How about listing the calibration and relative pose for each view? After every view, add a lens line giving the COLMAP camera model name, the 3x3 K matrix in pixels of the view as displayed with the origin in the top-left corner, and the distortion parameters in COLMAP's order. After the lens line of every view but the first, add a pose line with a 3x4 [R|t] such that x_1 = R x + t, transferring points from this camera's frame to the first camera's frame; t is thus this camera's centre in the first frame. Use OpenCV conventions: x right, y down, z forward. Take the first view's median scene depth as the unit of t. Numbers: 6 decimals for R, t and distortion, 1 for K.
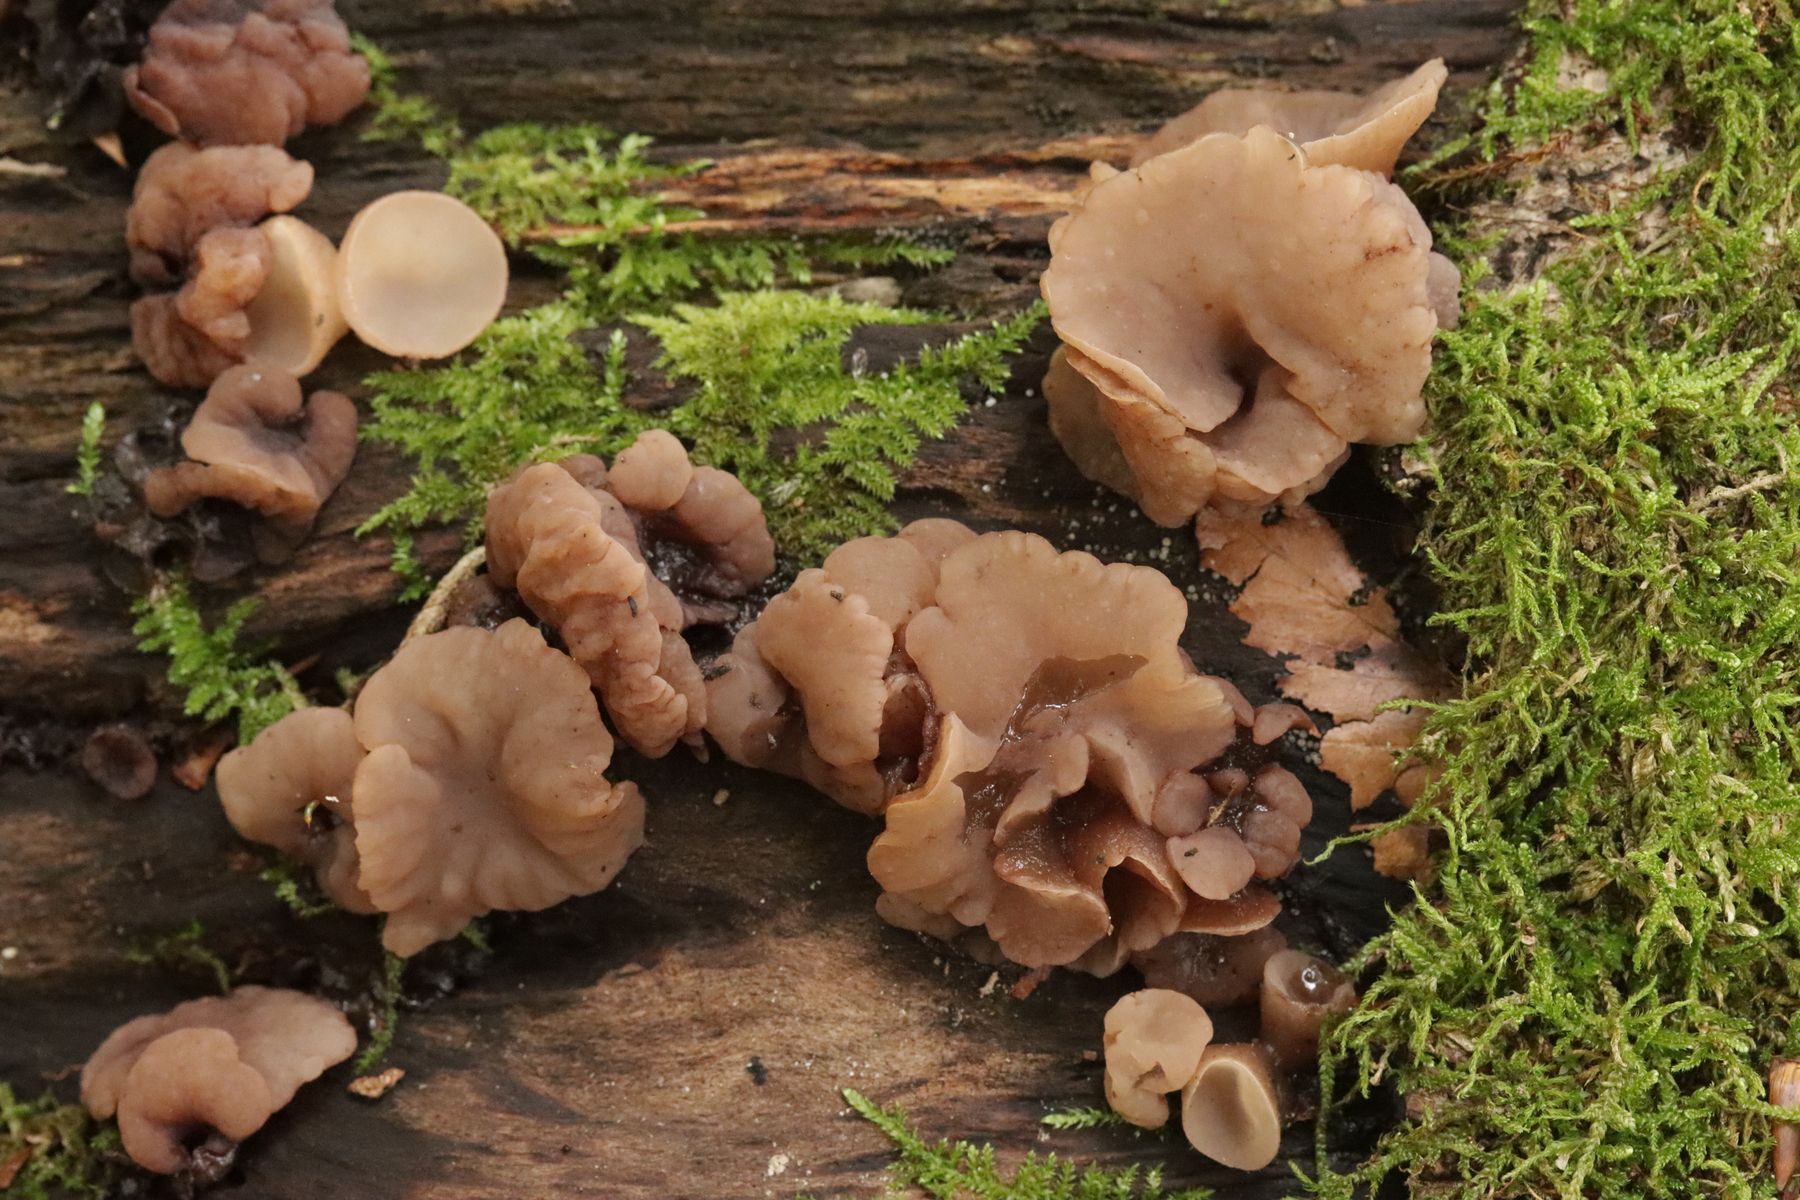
lens RADIAL K [[7026.3, 0, 904.6], [0, 7026.3, 584.1], [0, 0, 1]] dist [0.112369, 0.000000]
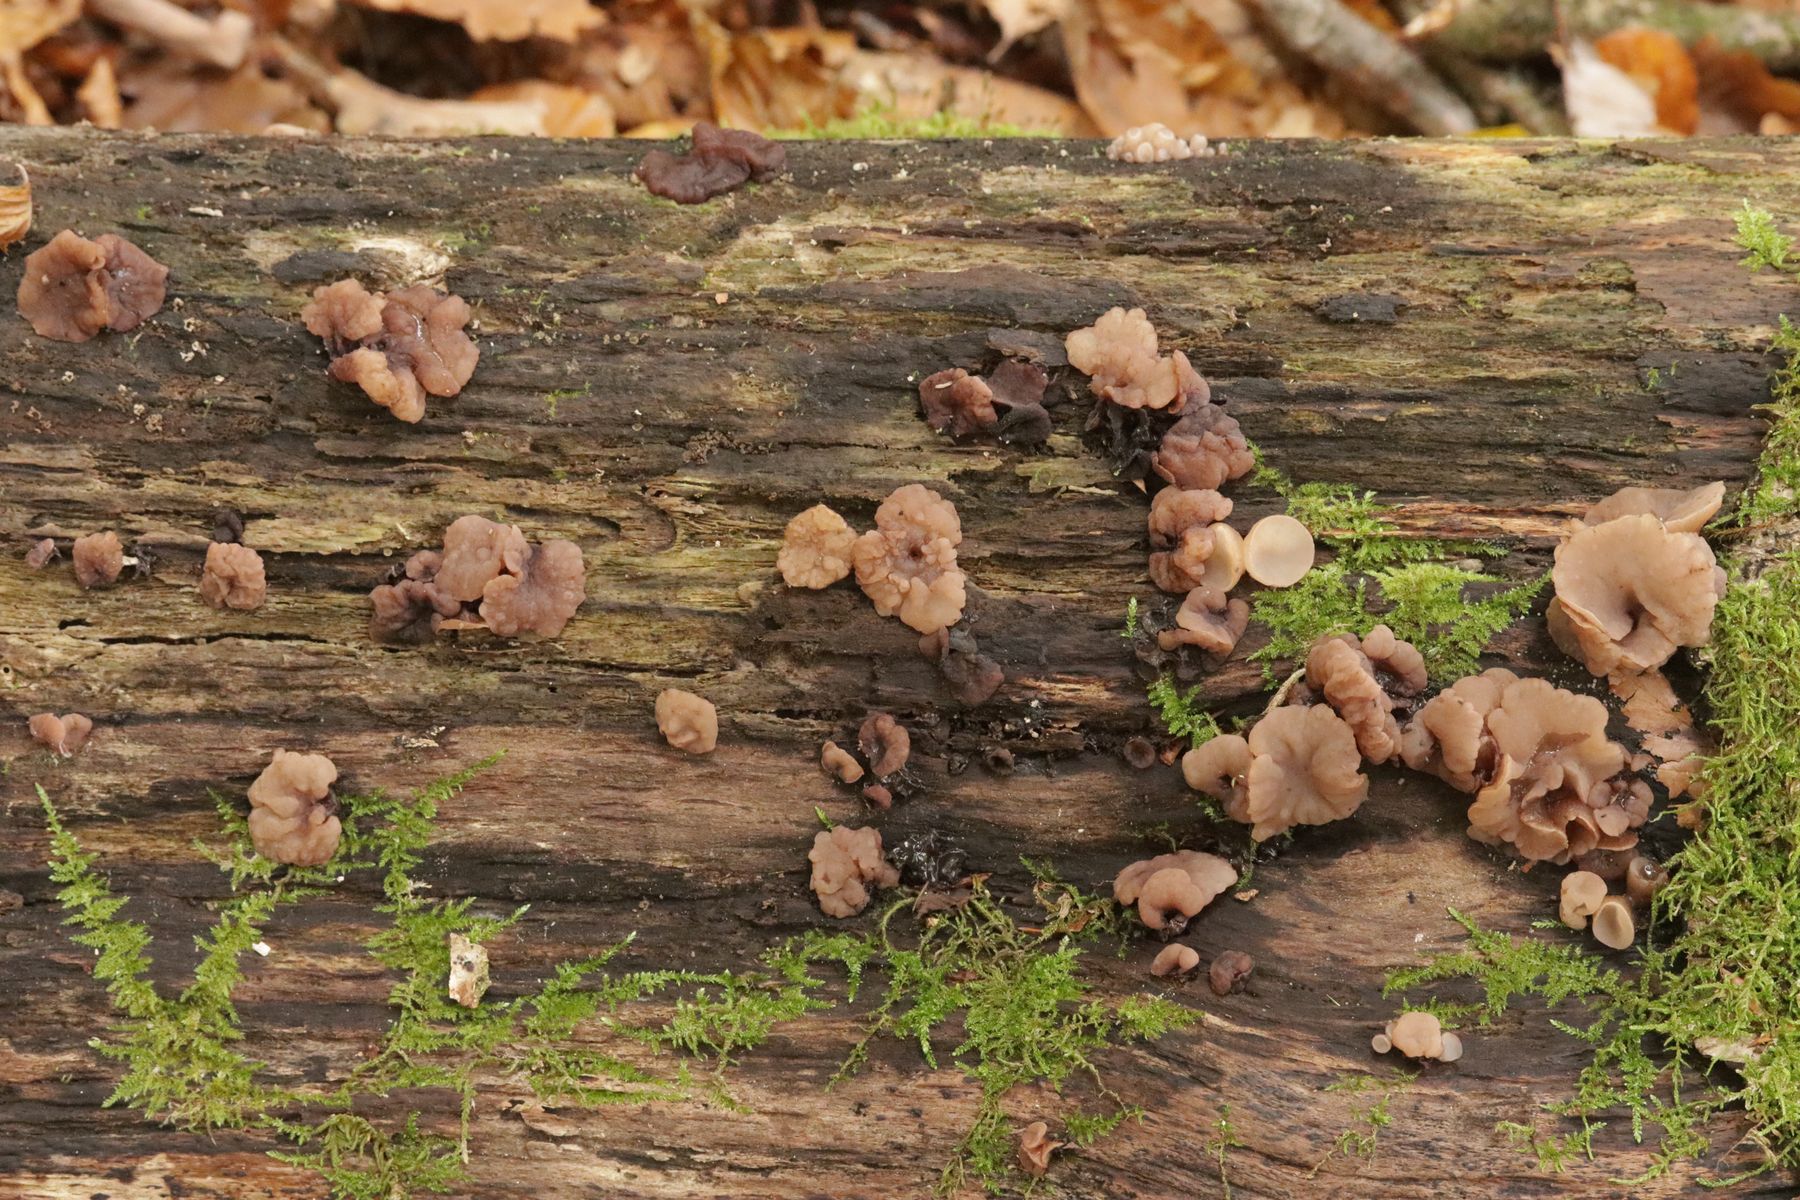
lens RADIAL K [[7026.3, 0, 889.7], [0, 7026.3, 614.6], [0, 0, 1]] dist [0.112369, 0.000000]
pose [[0.998977, 0.044283, -0.009215, -0.177472], [-0.043856, 0.998142, 0.042289, -0.117174], [0.011070, -0.041841, 0.999063, -1.349074]]
